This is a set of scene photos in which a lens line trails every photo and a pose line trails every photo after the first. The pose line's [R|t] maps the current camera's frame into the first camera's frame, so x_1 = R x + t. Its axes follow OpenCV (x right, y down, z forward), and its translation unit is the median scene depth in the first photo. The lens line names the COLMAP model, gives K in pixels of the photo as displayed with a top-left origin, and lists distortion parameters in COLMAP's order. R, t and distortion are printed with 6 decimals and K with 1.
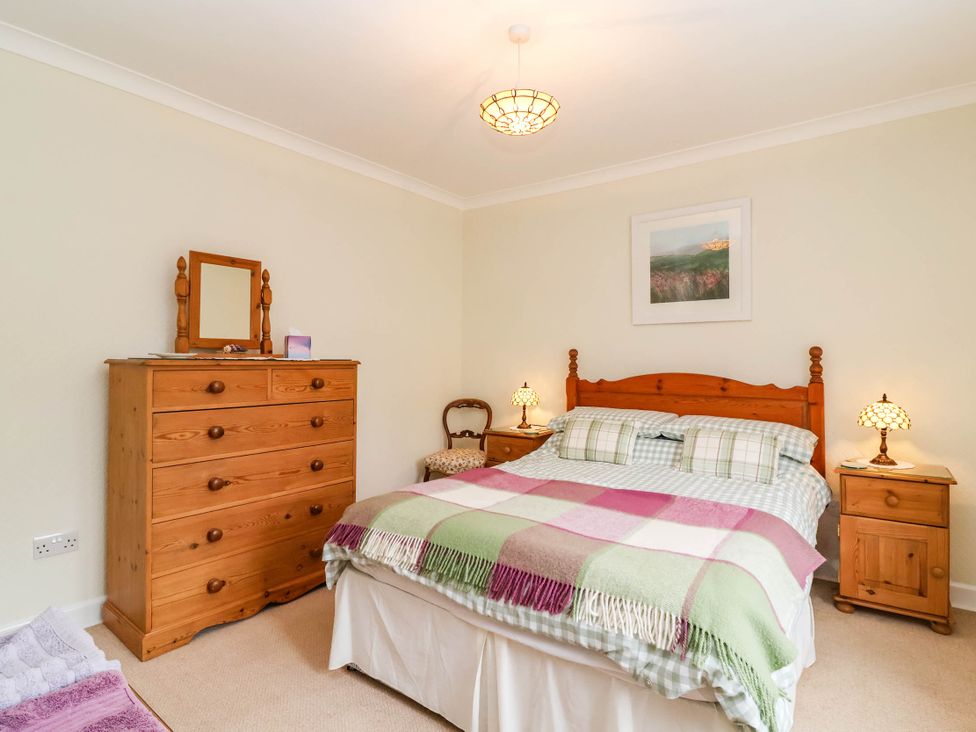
lens RADIAL K [[513.1, 0, 494.5], [0, 513.1, 356.0], [0, 0, 1]] dist [0.003190, -0.016441]
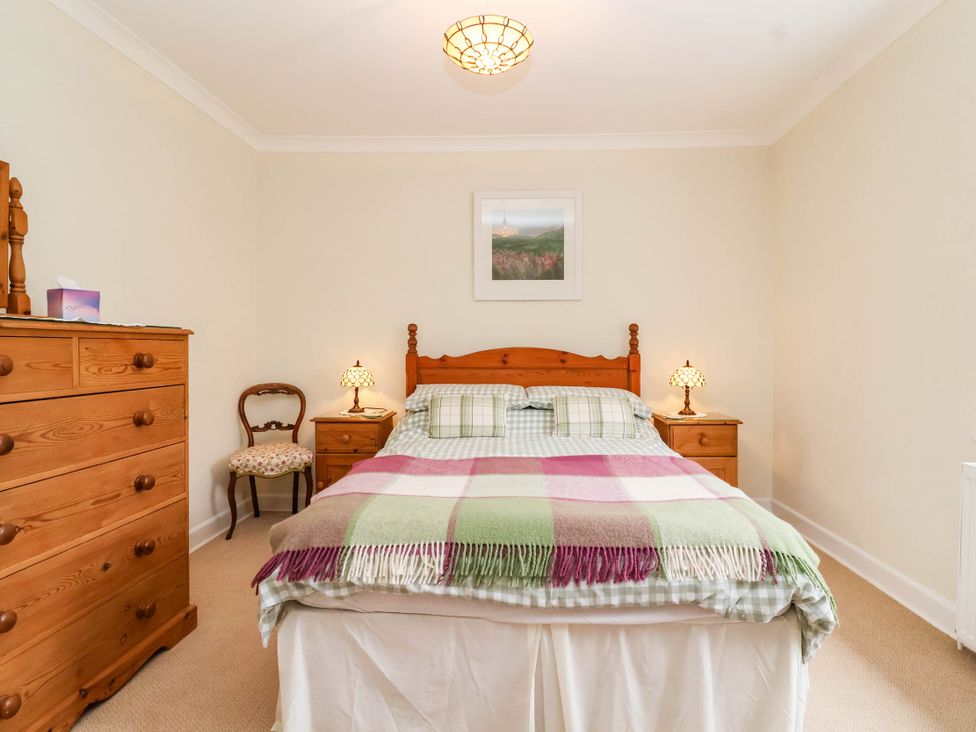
lens RADIAL K [[513.1, 0, 494.5], [0, 513.1, 356.0], [0, 0, 1]] dist [0.003190, -0.016441]
pose [[0.826181, -0.012644, 0.563262, -0.343820], [-0.001781, 0.999685, 0.025052, 0.029575], [-0.563401, -0.021700, 0.825898, 0.193576]]
